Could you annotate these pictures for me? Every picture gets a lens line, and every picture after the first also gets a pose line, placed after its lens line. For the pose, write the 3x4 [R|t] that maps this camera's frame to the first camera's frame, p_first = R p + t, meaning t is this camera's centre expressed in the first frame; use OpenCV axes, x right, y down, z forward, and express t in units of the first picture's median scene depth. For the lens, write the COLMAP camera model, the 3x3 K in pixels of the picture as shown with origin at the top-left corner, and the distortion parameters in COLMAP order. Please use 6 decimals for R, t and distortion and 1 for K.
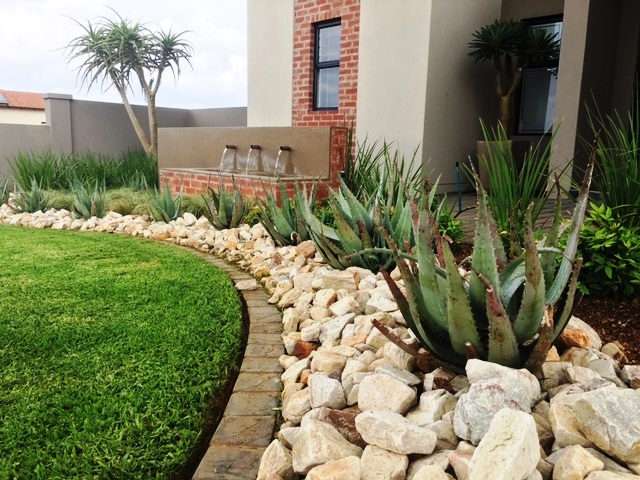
lens RADIAL K [[544.1, 0, 320.0], [0, 544.1, 240.0], [0, 0, 1]] dist [0.041608, -0.000955]
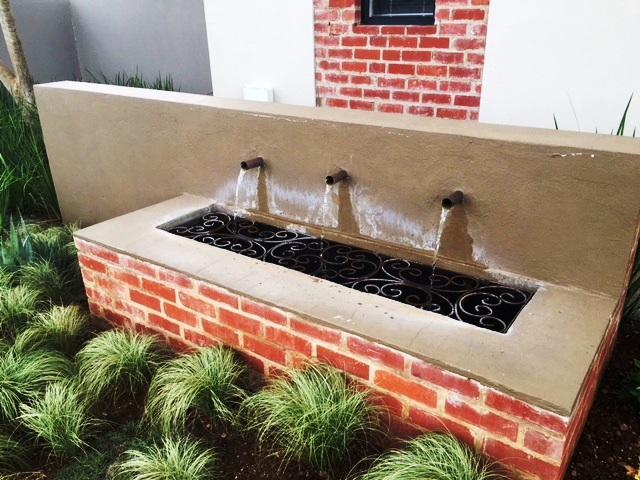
lens RADIAL K [[544.1, 0, 320.0], [0, 544.1, 240.0], [0, 0, 1]] dist [0.041608, -0.000955]
pose [[0.980041, -0.119743, 0.158687, -0.159436], [0.078245, 0.966155, 0.245810, -0.181714], [-0.182751, -0.228488, 0.956240, 0.515464]]
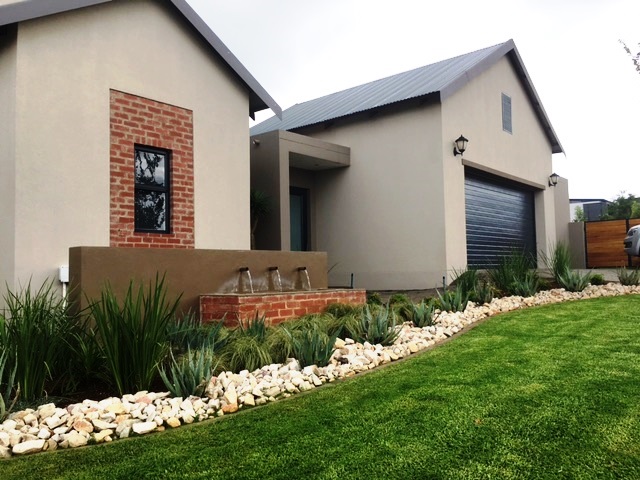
lens RADIAL K [[544.1, 0, 320.0], [0, 544.1, 240.0], [0, 0, 1]] dist [0.041608, -0.000955]
pose [[-0.090440, 0.037541, 0.995194, -1.006902], [0.185032, 0.982524, -0.020248, -0.153250], [-0.978562, 0.182311, -0.095806, 0.820184]]
